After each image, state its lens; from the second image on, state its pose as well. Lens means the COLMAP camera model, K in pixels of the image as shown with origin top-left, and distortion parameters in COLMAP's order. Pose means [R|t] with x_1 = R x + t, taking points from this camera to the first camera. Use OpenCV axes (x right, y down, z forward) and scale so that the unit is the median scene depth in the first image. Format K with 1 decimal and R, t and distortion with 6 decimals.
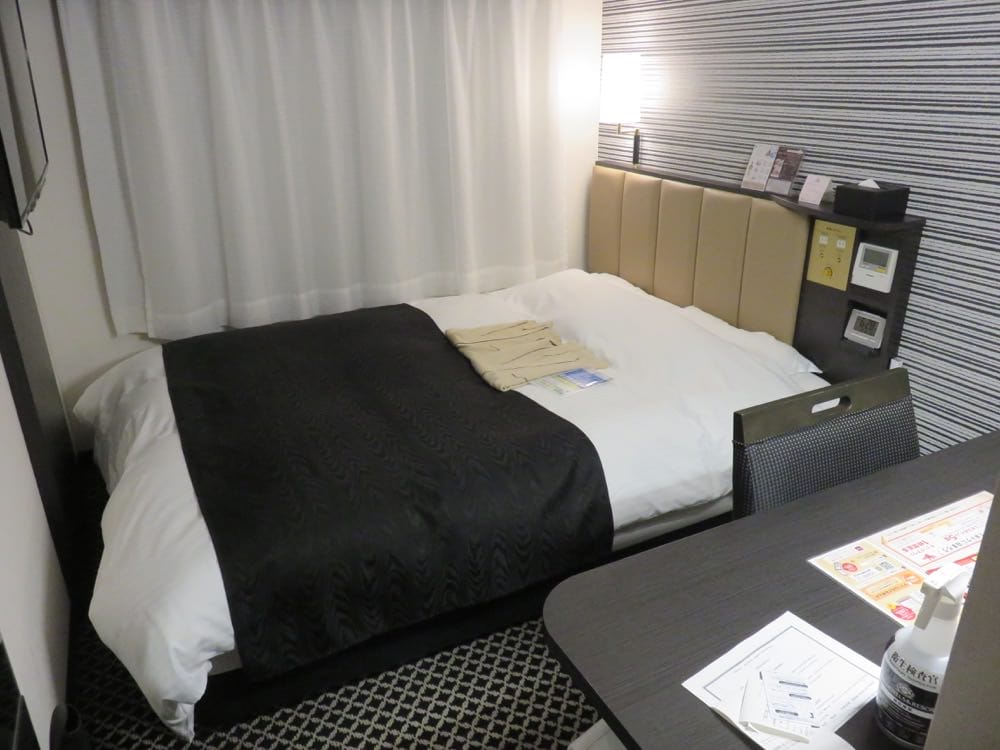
lens RADIAL K [[755.9, 0, 500.0], [0, 755.9, 375.0], [0, 0, 1]] dist [0.000933, -0.003256]
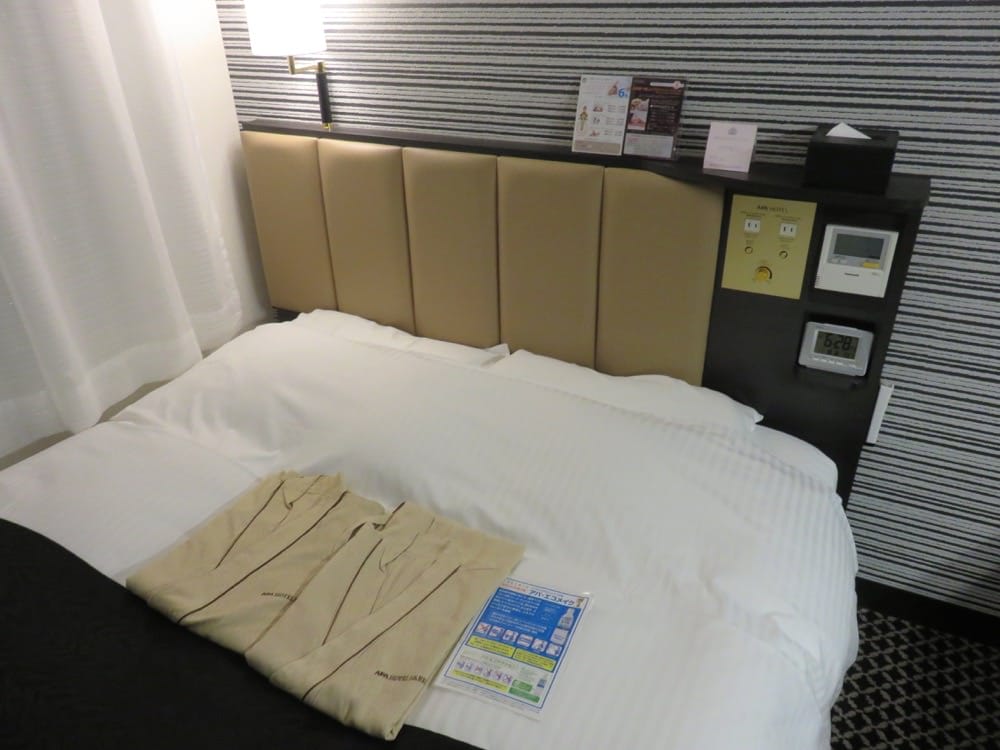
lens RADIAL K [[755.9, 0, 500.0], [0, 755.9, 375.0], [0, 0, 1]] dist [0.000933, -0.003256]
pose [[0.802162, -0.295640, 0.518780, -0.097747], [0.240544, 0.955204, 0.172408, -0.211040], [-0.546511, -0.013510, 0.837343, 0.567378]]
